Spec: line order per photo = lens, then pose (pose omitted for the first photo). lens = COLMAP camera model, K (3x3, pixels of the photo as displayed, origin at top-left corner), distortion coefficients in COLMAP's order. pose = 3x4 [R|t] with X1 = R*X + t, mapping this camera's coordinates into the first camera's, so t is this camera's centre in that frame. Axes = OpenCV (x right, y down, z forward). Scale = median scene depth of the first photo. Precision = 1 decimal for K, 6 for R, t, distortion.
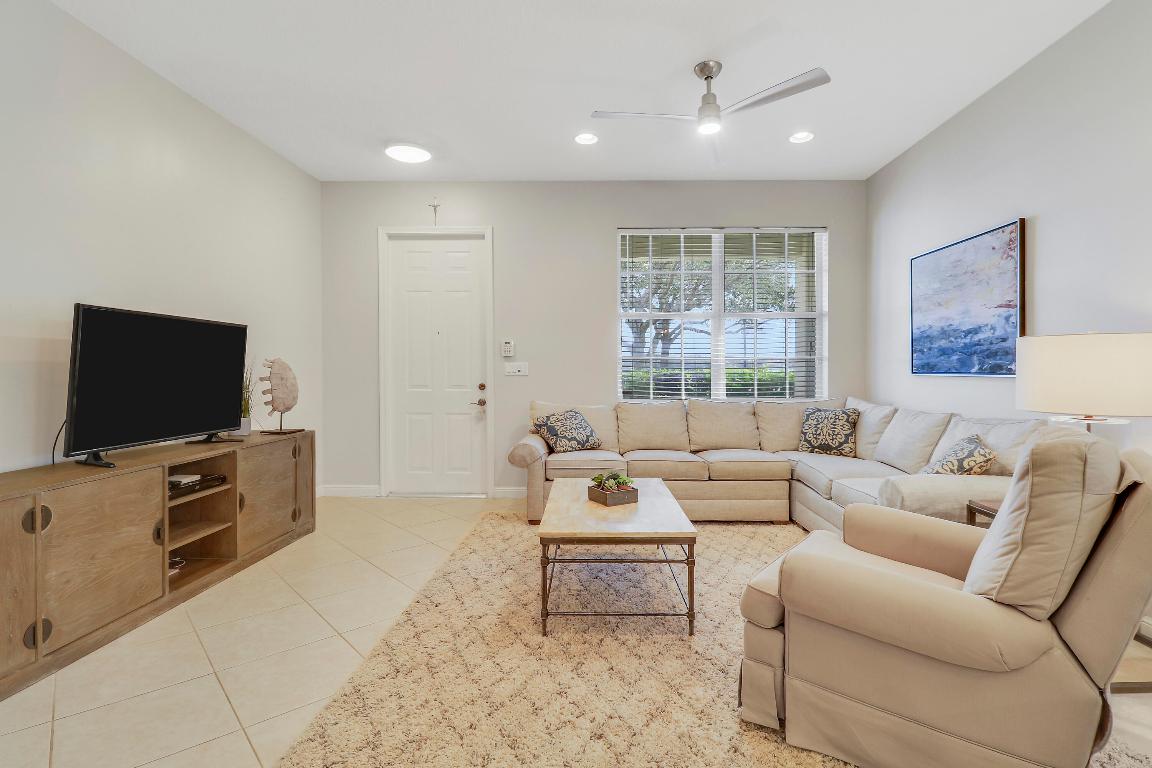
lens RADIAL K [[544.4, 0, 585.2], [0, 544.4, 380.6], [0, 0, 1]] dist [0.014375, -0.012302]
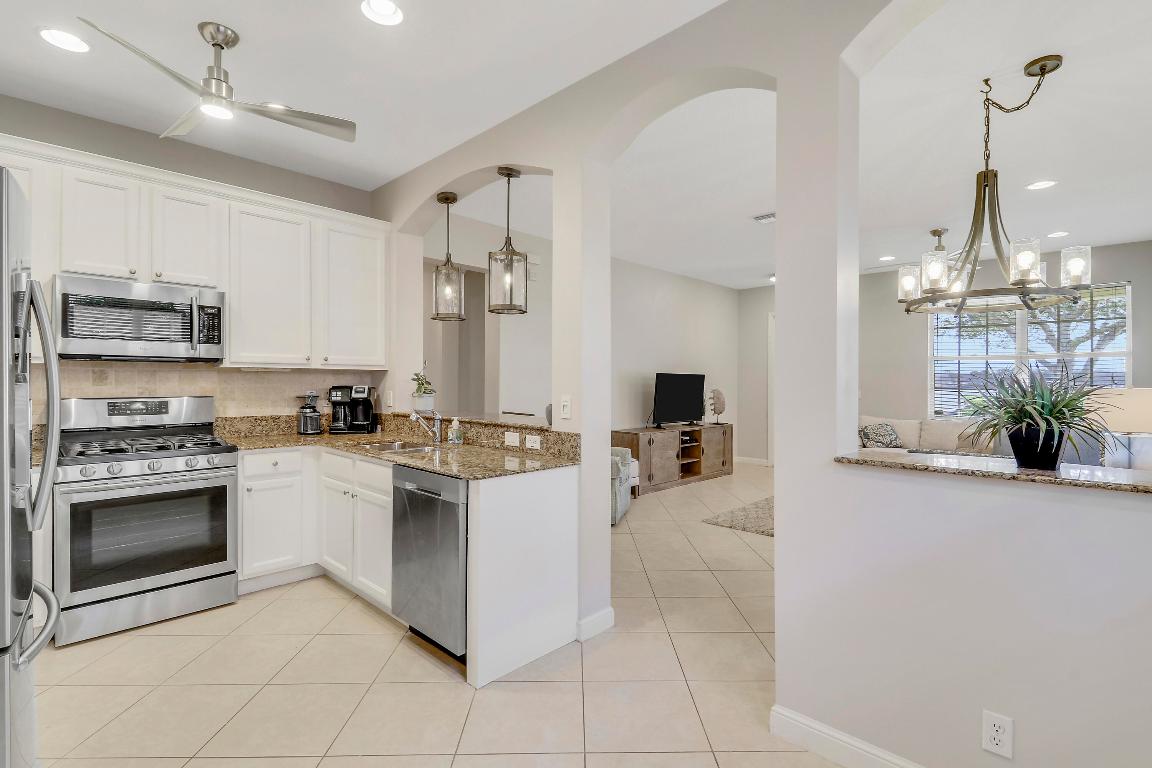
lens RADIAL K [[528.3, 0, 571.3], [0, 528.3, 381.6], [0, 0, 1]] dist [-0.025587, -0.001053]
pose [[0.724838, 0.003328, -0.688911, 0.495418], [-0.021527, 0.999609, -0.017821, -0.022103], [0.688583, 0.027748, 0.724627, -0.991445]]
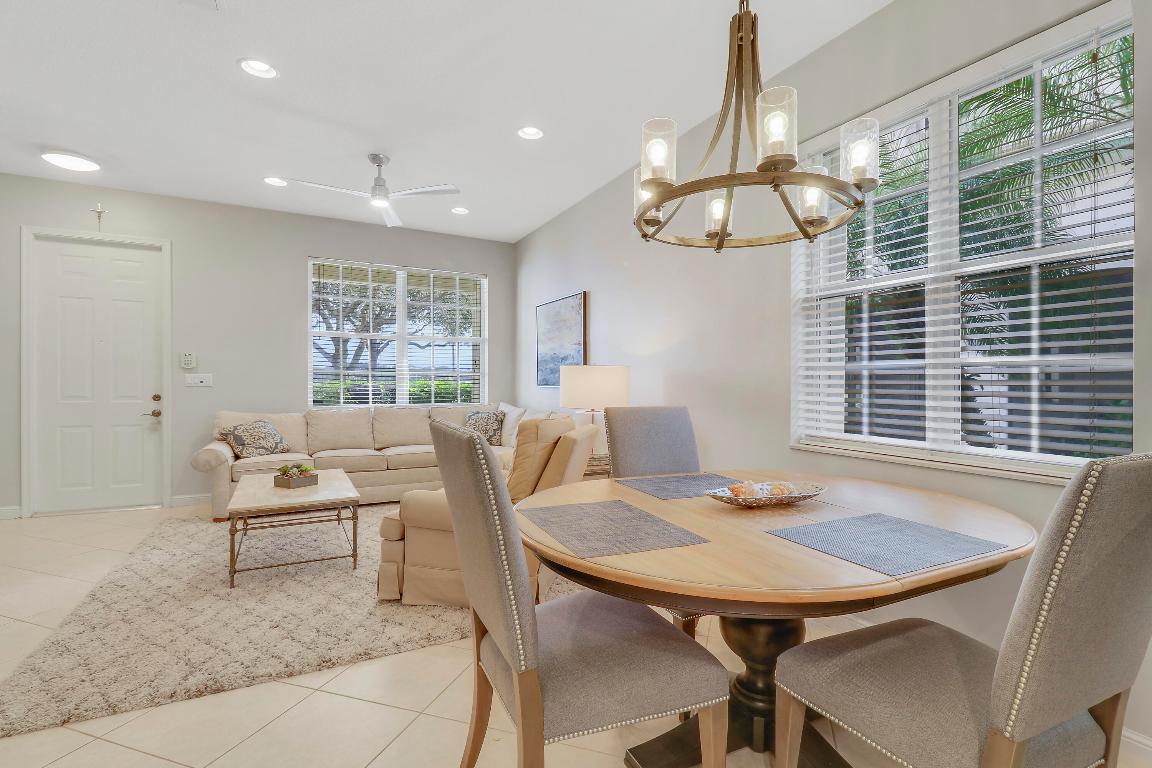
lens RADIAL K [[544.4, 0, 582.8], [0, 544.4, 380.3], [0, 0, 1]] dist [0.014375, -0.012302]
pose [[0.876431, 0.005684, 0.481494, 0.019227], [0.002670, 0.999858, -0.016662, -0.002451], [-0.481521, 0.015889, 0.876291, -0.399221]]
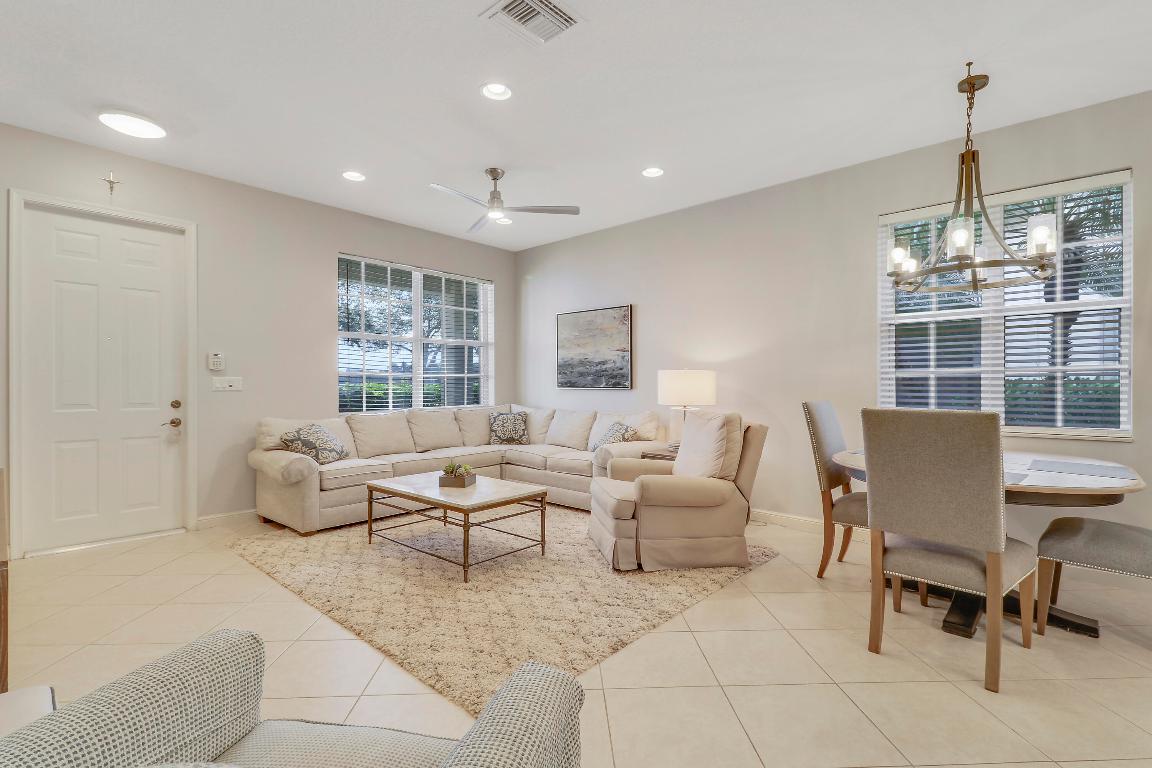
lens RADIAL K [[544.4, 0, 586.3], [0, 544.4, 374.7], [0, 0, 1]] dist [0.014375, -0.012302]
pose [[0.647572, 0.015419, 0.761848, -0.672673], [0.012168, 0.999459, -0.030571, -0.001117], [-0.761907, 0.029067, 0.647034, -0.082185]]
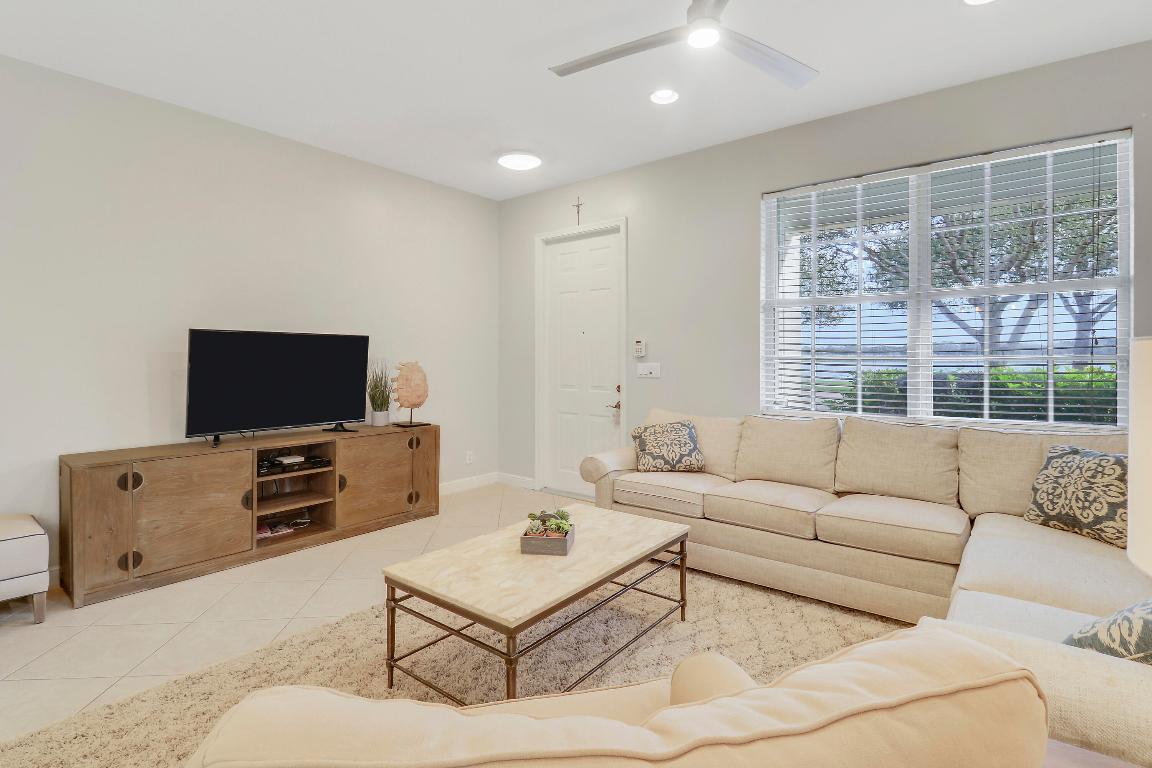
lens RADIAL K [[544.4, 0, 579.2], [0, 544.4, 356.7], [0, 0, 1]] dist [0.014375, -0.012302]
pose [[0.800356, -0.002018, -0.599521, 0.499330], [-0.012317, 0.999728, -0.019809, -0.038082], [0.599398, 0.023239, 0.800114, 0.330704]]
